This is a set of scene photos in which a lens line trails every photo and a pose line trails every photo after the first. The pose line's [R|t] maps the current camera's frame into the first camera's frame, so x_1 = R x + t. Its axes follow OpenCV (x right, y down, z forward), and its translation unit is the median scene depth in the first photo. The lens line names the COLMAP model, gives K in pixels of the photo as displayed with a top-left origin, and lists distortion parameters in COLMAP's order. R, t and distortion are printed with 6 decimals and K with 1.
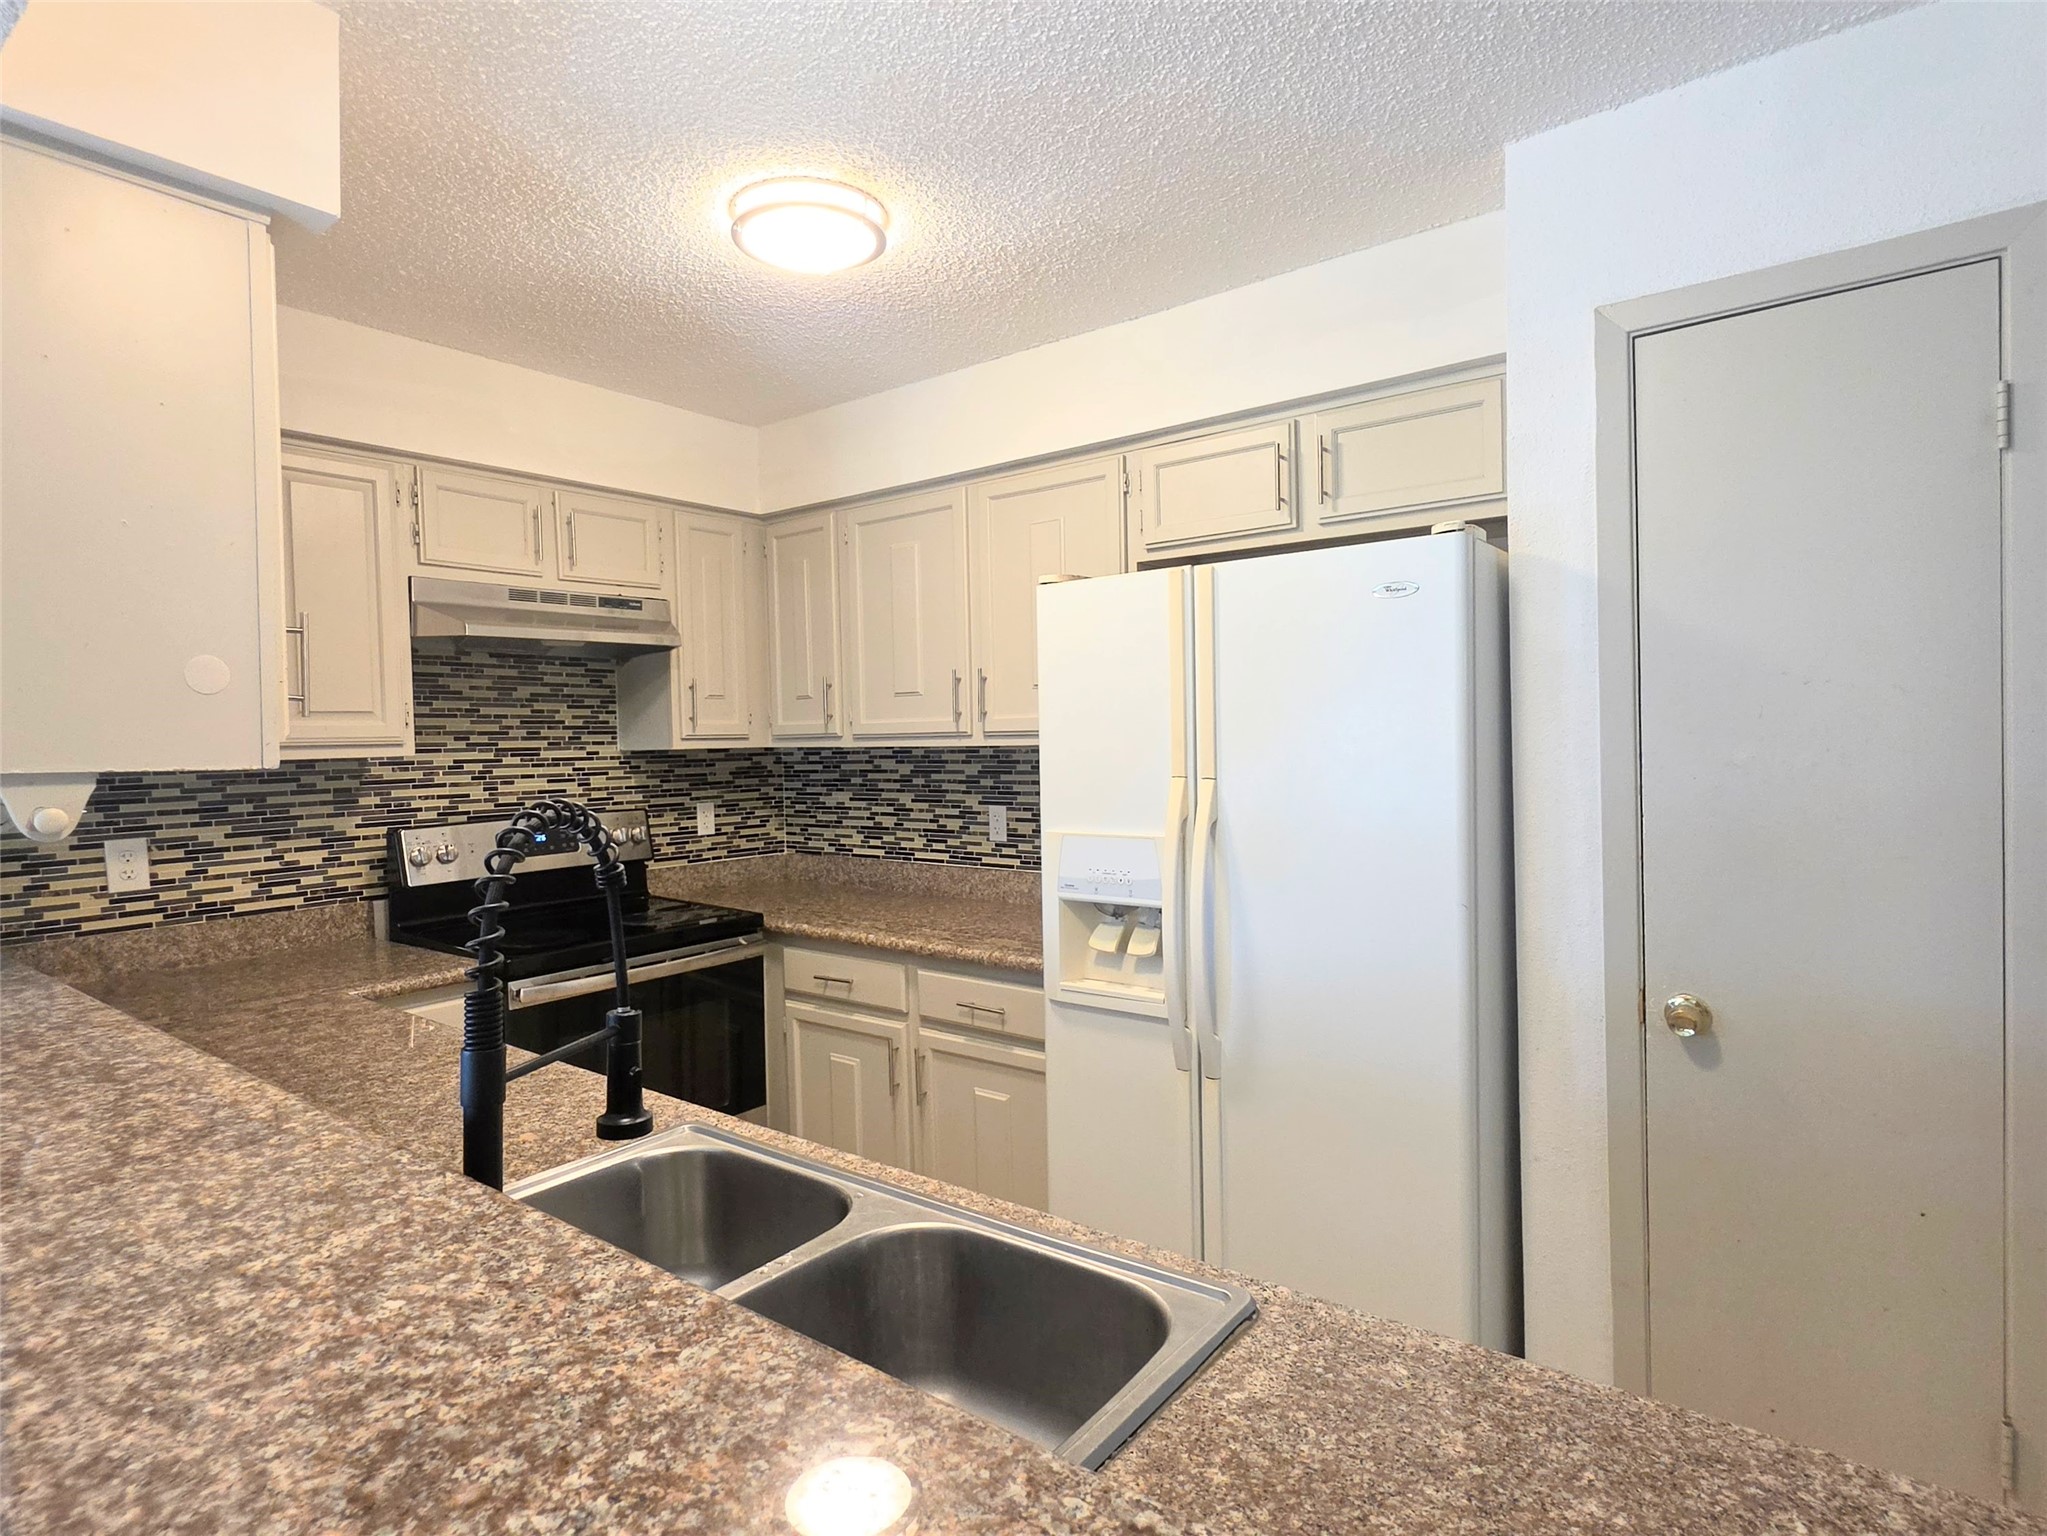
lens RADIAL K [[1126.5, 0, 1023.5], [0, 1126.5, 768.0], [0, 0, 1]] dist [-0.004272, 0.001407]
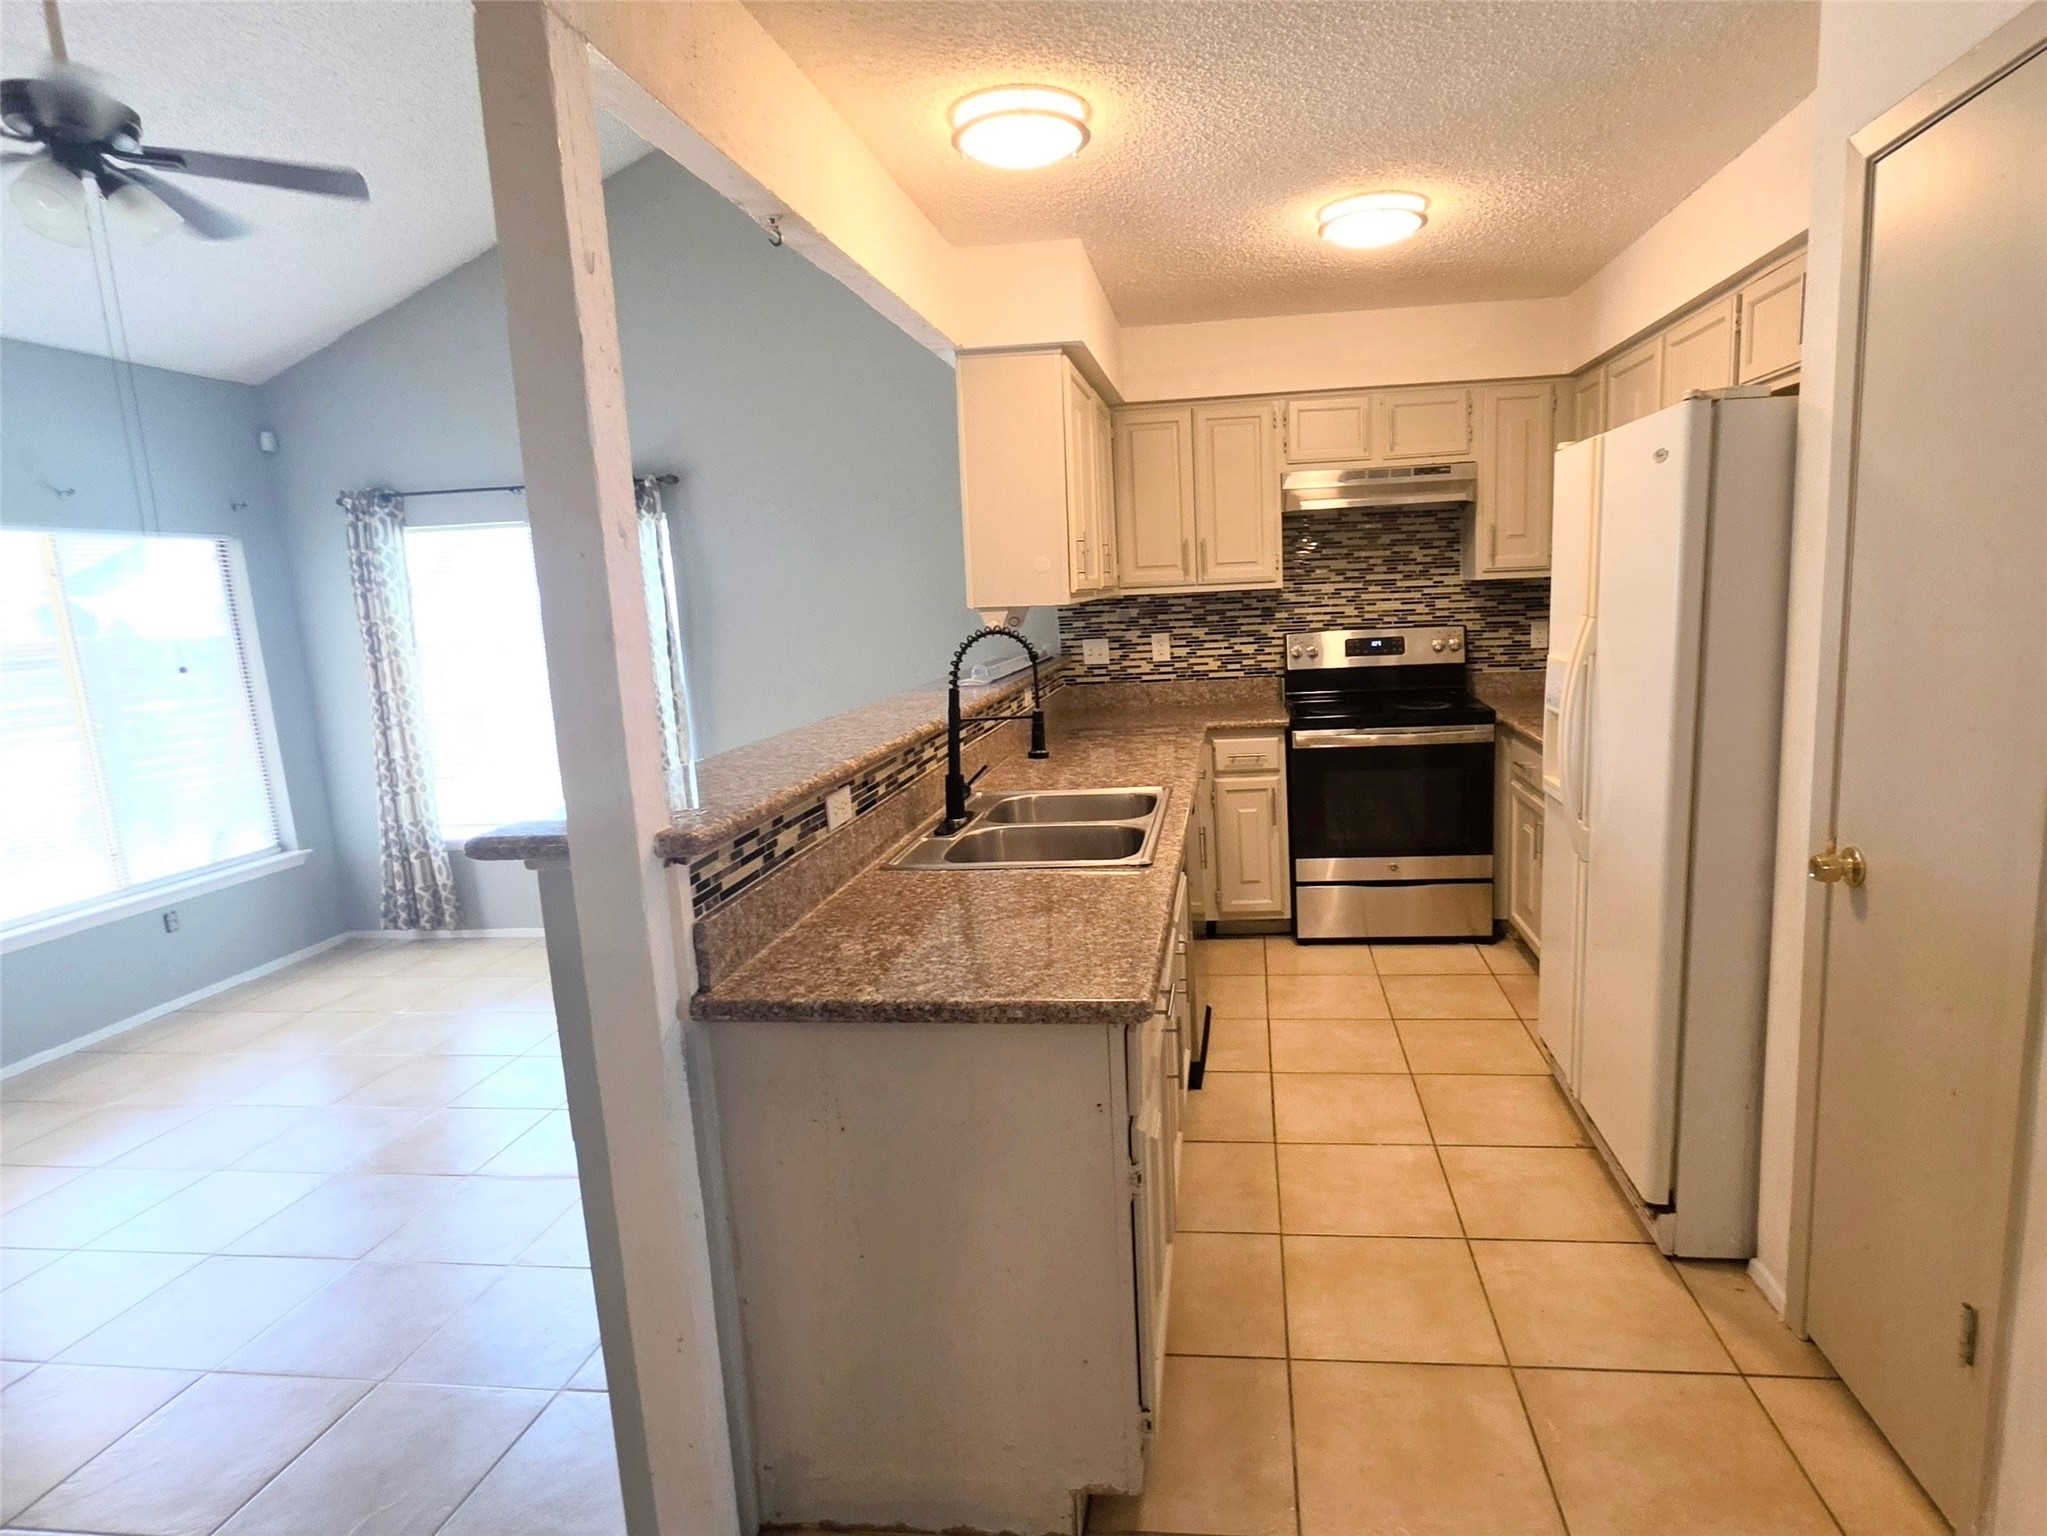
lens RADIAL K [[1126.5, 0, 1023.5], [0, 1126.5, 768.0], [0, 0, 1]] dist [-0.004272, 0.001407]
pose [[0.458917, 0.142954, -0.876903, 0.649707], [0.011650, 0.985918, 0.166823, -0.026525], [0.888403, -0.086774, 0.450789, -0.065432]]
